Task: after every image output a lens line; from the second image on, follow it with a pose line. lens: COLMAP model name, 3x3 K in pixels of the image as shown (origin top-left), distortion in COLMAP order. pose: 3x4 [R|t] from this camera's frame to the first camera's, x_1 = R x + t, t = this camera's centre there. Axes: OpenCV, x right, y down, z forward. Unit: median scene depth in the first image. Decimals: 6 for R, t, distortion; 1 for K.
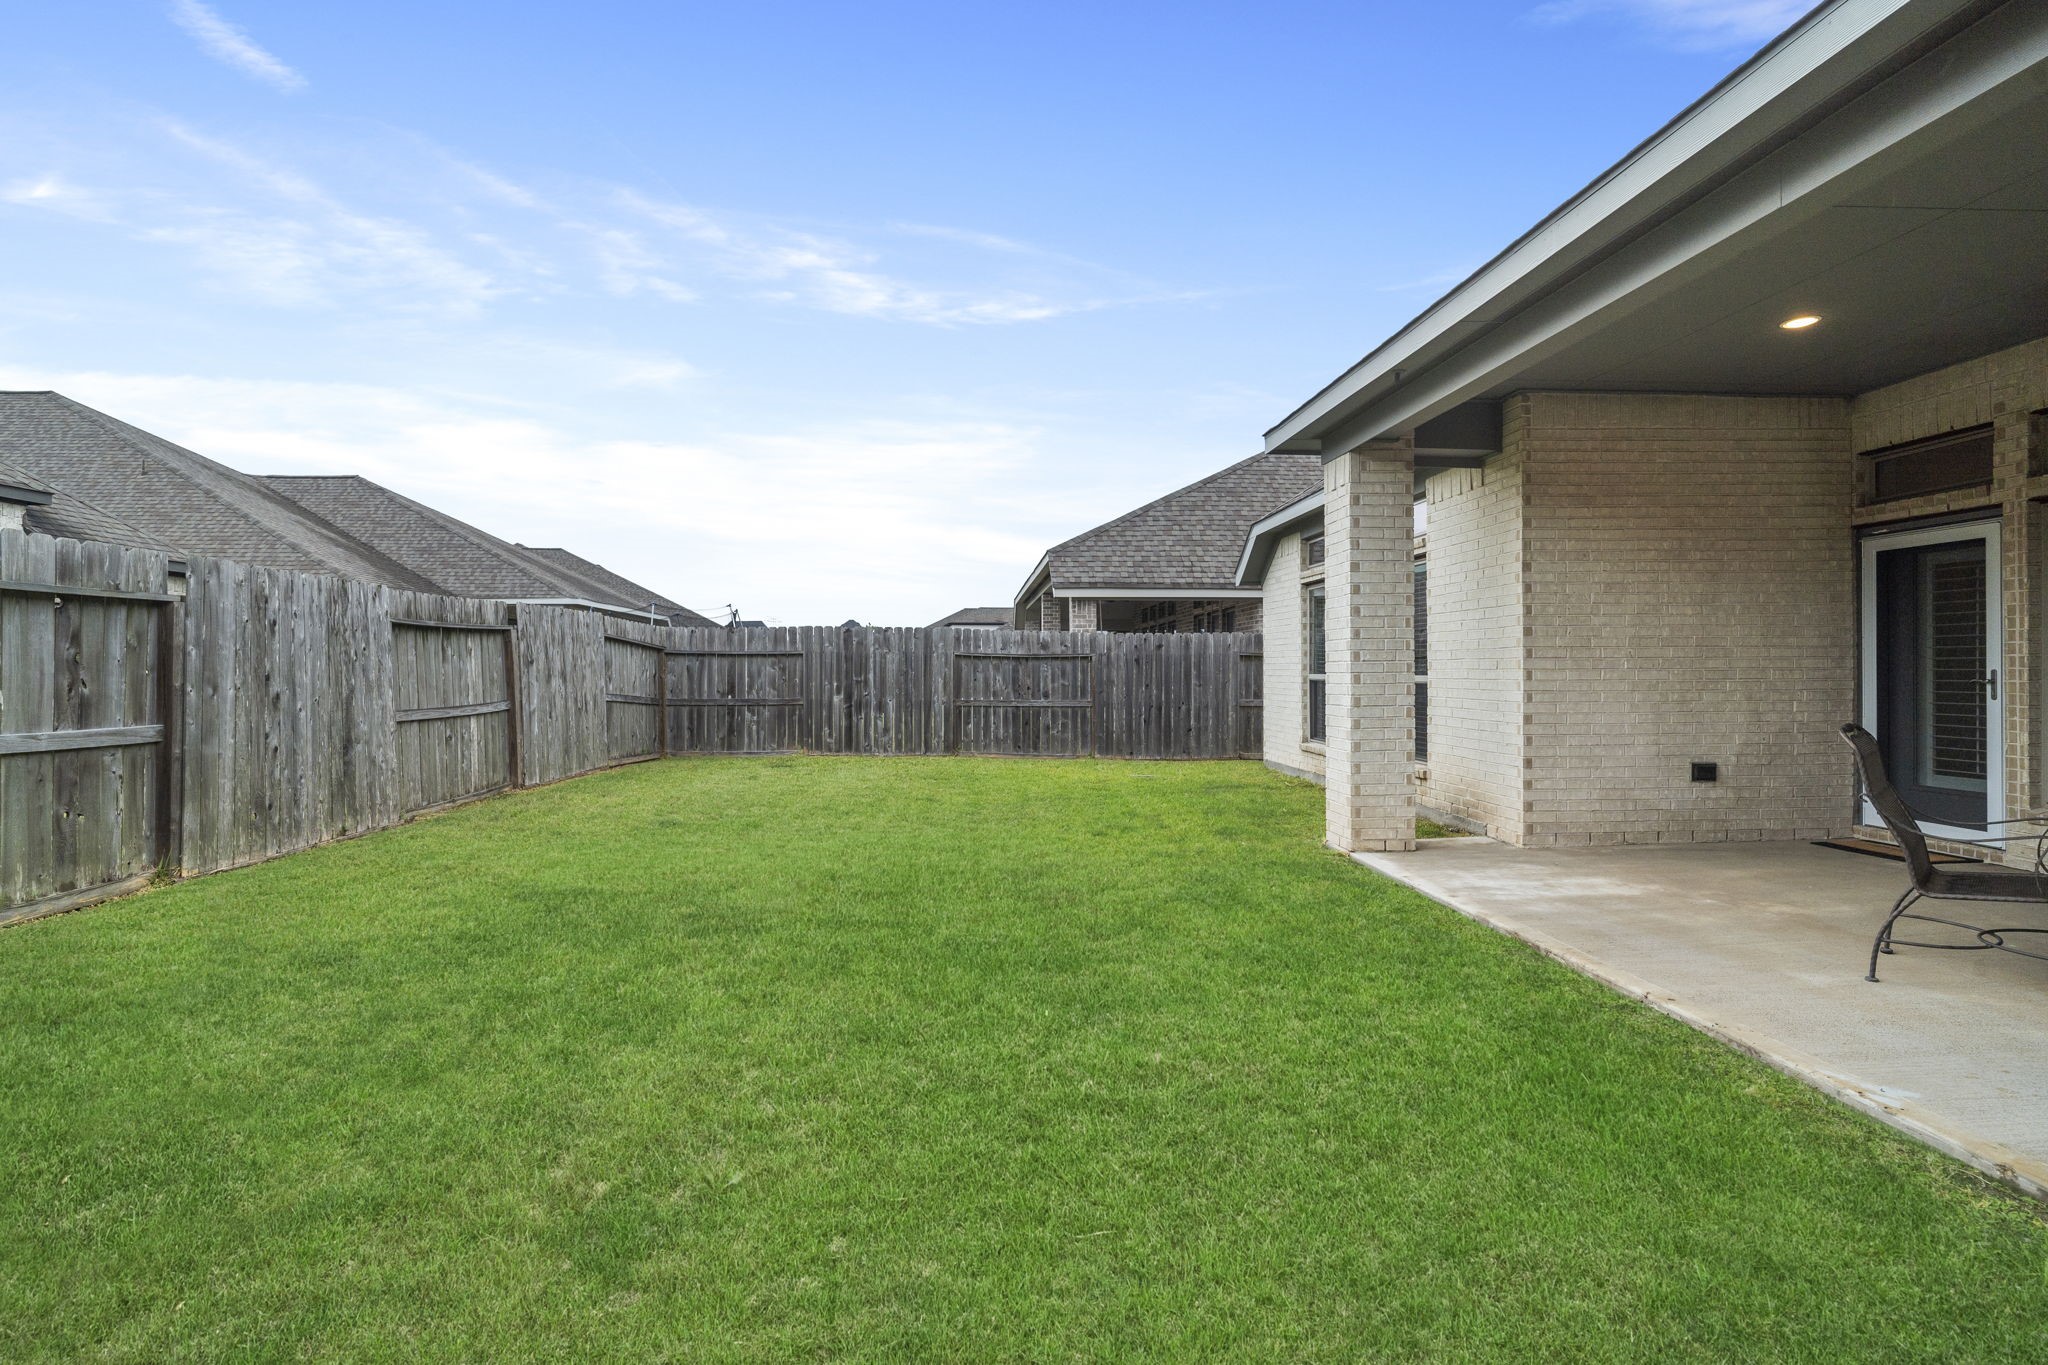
lens RADIAL K [[963.3, 0, 1004.8], [0, 963.3, 671.2], [0, 0, 1]] dist [-0.033710, 0.014838]
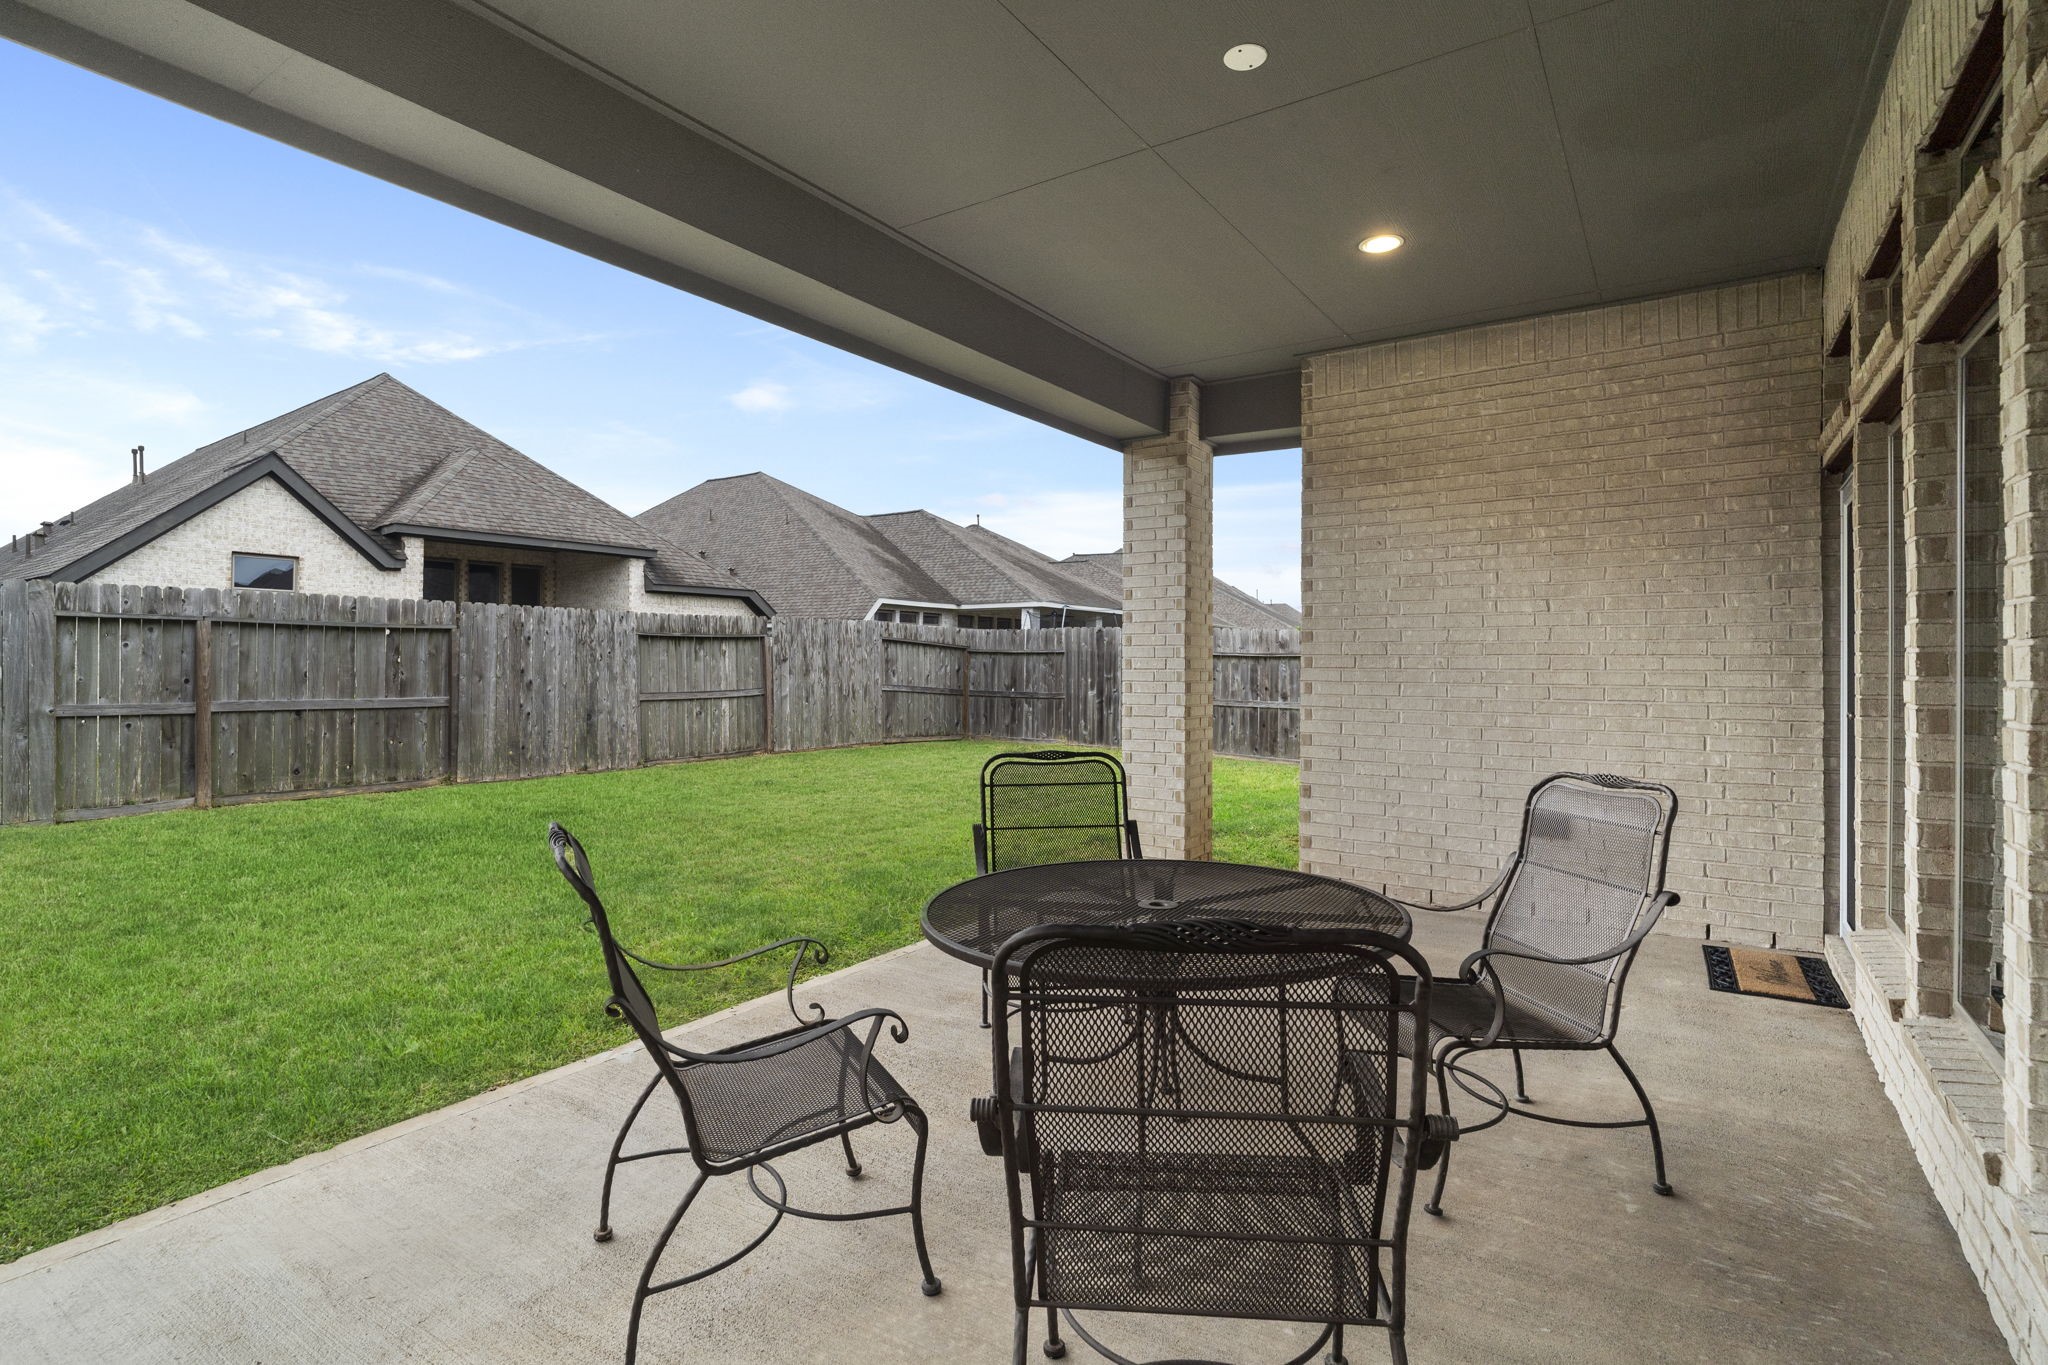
lens RADIAL K [[963.3, 0, 1004.8], [0, 963.3, 671.2], [0, 0, 1]] dist [-0.033710, 0.014838]
pose [[0.796874, 0.013938, -0.603984, 0.845034], [-0.008882, 0.999896, 0.011356, -0.018096], [0.604080, -0.003685, 0.796915, 0.150603]]
